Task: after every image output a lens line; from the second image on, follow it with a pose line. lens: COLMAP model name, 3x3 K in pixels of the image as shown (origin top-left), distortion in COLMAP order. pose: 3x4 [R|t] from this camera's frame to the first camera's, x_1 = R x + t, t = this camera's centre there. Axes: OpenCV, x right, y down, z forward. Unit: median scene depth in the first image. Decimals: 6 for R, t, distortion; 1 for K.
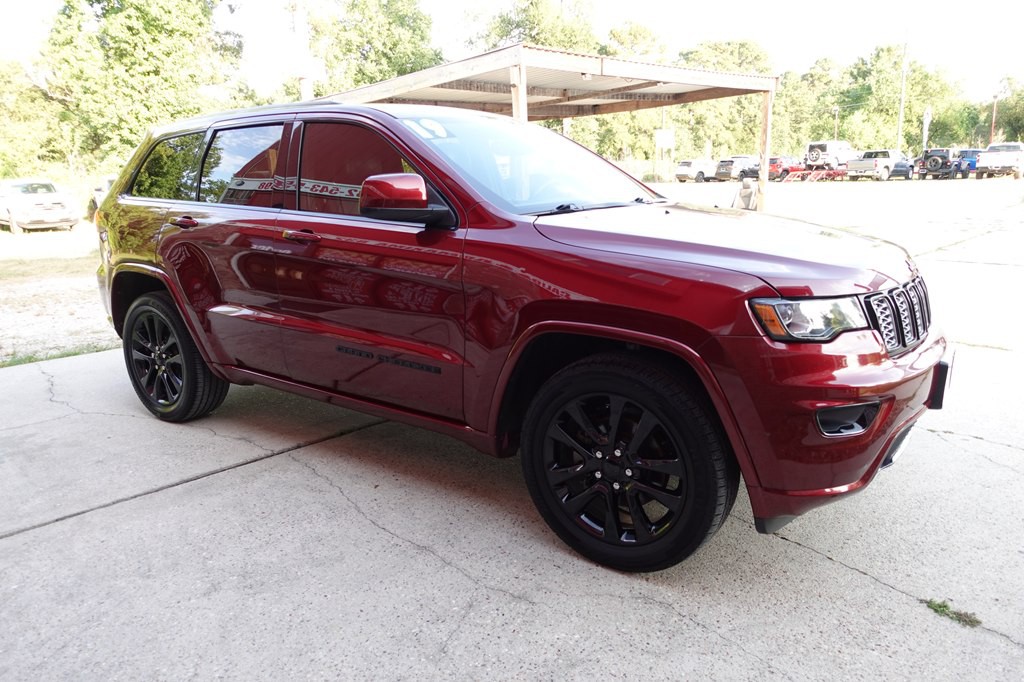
lens RADIAL K [[705.4, 0, 516.2], [0, 705.4, 341.5], [0, 0, 1]] dist [0.001790, -0.002251]
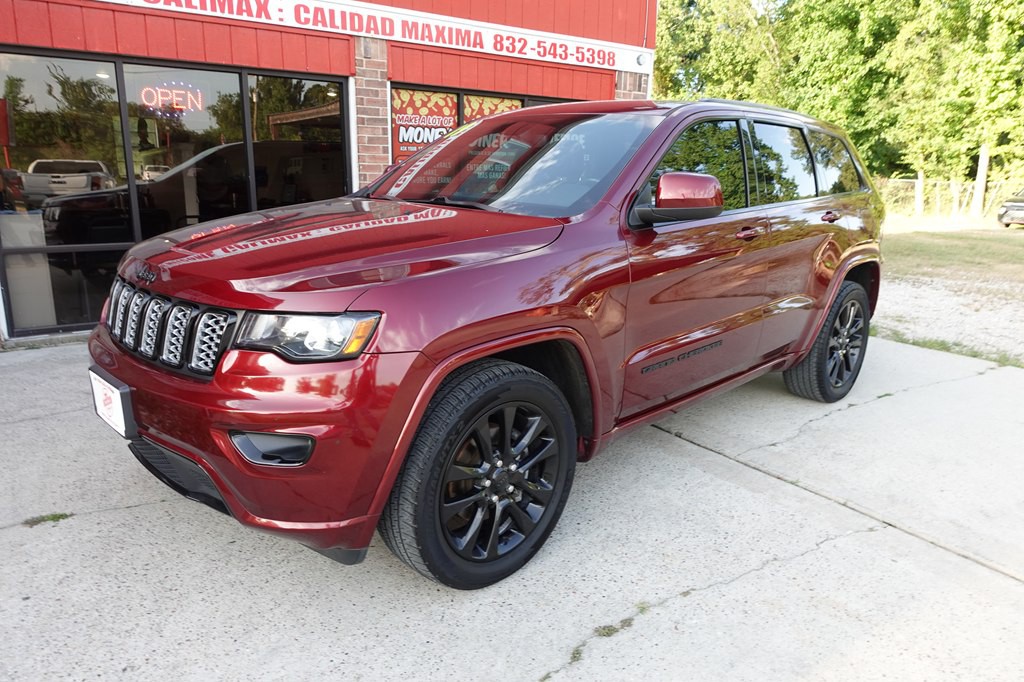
lens RADIAL K [[705.4, 0, 512.3], [0, 705.4, 343.6], [0, 0, 1]] dist [0.001790, -0.002251]
pose [[-0.181058, 0.254304, -0.950025, 0.133585], [-0.241265, 0.924987, 0.293582, -0.039773], [0.953420, 0.282364, -0.106122, 0.155122]]
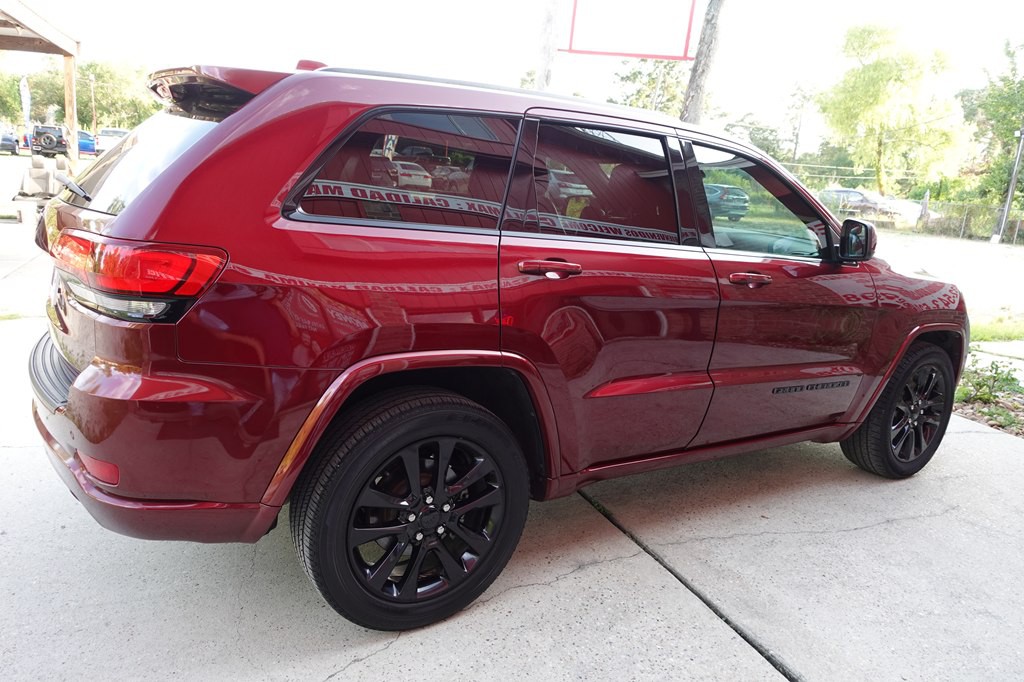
lens RADIAL K [[705.4, 0, 515.4], [0, 705.4, 338.4], [0, 0, 1]] dist [0.001790, -0.002251]
pose [[0.370968, -0.153549, 0.915863, -0.148844], [0.127649, 0.985305, 0.113487, -0.025727], [-0.919831, 0.074809, 0.385118, 0.112502]]
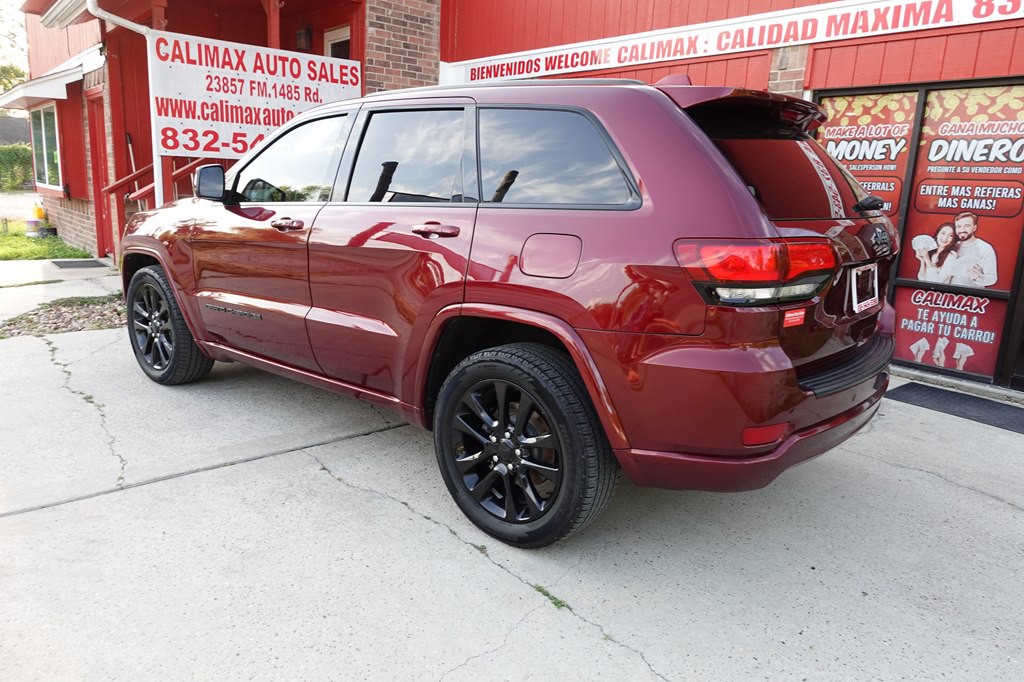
lens RADIAL K [[705.4, 0, 513.7], [0, 705.4, 341.0], [0, 0, 1]] dist [0.001790, -0.002251]
pose [[-0.995816, -0.033643, 0.084962, -0.047815], [0.006921, 0.899323, 0.437230, -0.067718], [-0.091118, 0.435988, -0.895328, 0.295177]]
